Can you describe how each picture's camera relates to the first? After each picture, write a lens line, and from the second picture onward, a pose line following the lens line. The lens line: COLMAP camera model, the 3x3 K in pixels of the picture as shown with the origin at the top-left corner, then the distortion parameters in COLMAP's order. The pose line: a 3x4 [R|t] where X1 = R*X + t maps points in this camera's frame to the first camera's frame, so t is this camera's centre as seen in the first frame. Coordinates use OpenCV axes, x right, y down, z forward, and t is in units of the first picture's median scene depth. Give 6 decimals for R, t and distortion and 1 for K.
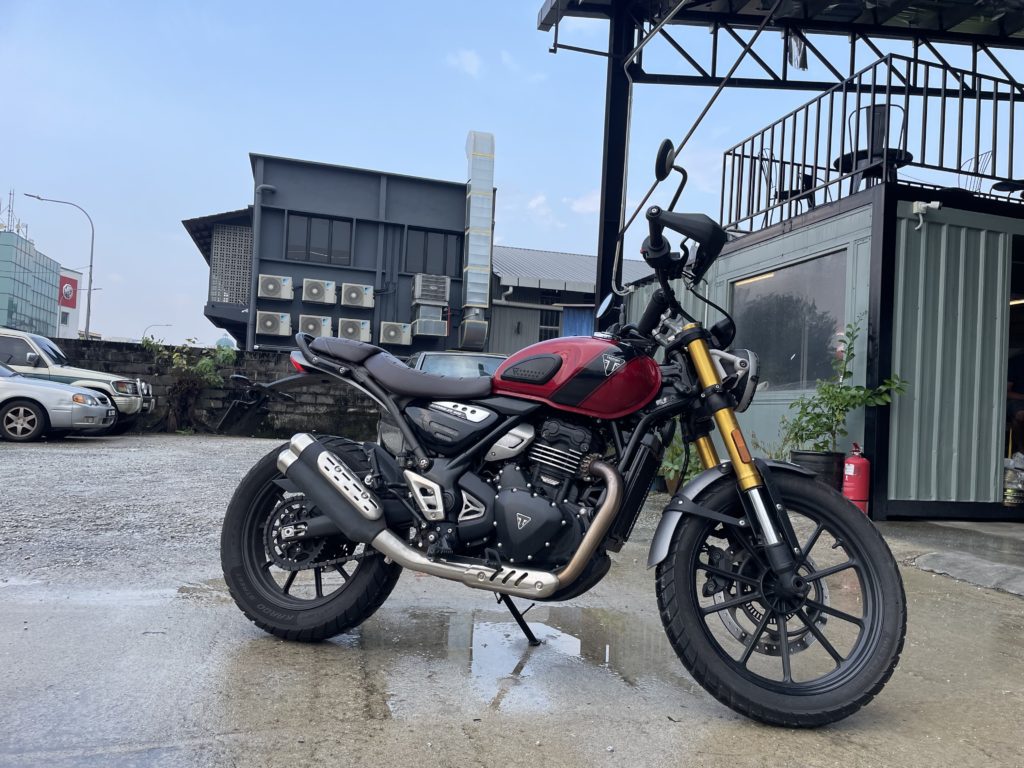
lens RADIAL K [[762.6, 0, 521.5], [0, 762.6, 385.9], [0, 0, 1]] dist [0.062551, -0.084432]
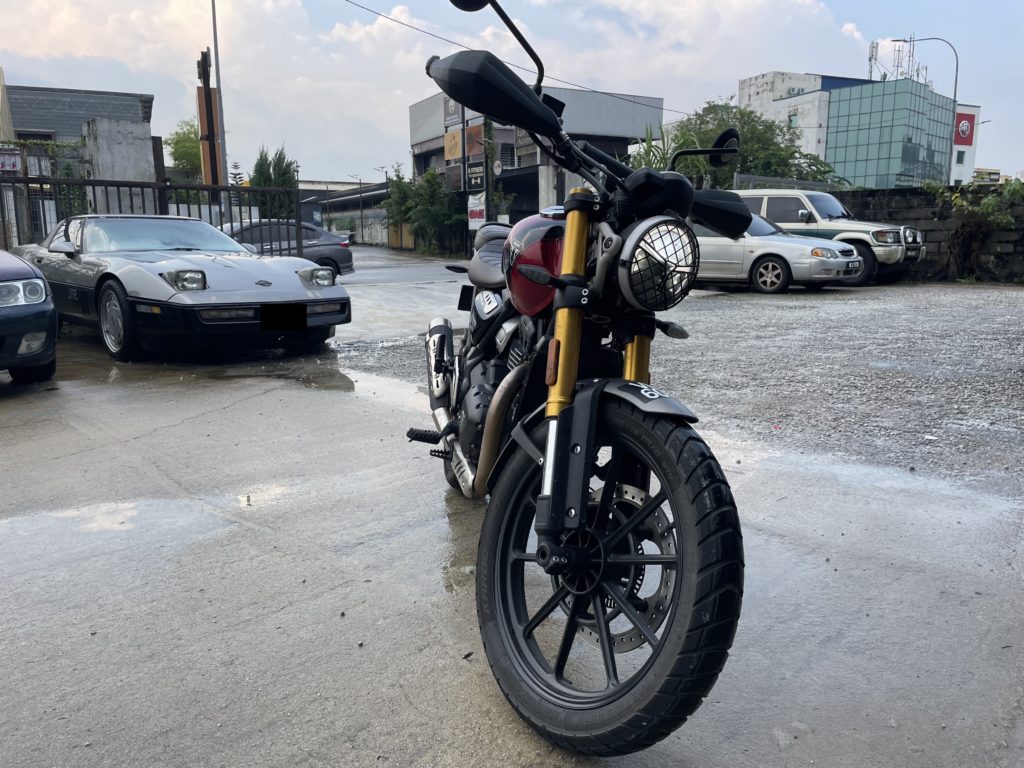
lens RADIAL K [[762.6, 0, 512.5], [0, 762.6, 385.1], [0, 0, 1]] dist [0.062551, -0.084432]
pose [[0.488120, 0.110603, -0.865740, 0.109168], [0.065562, 0.984488, 0.162739, -0.002554], [0.870311, -0.136196, 0.473297, 0.073851]]
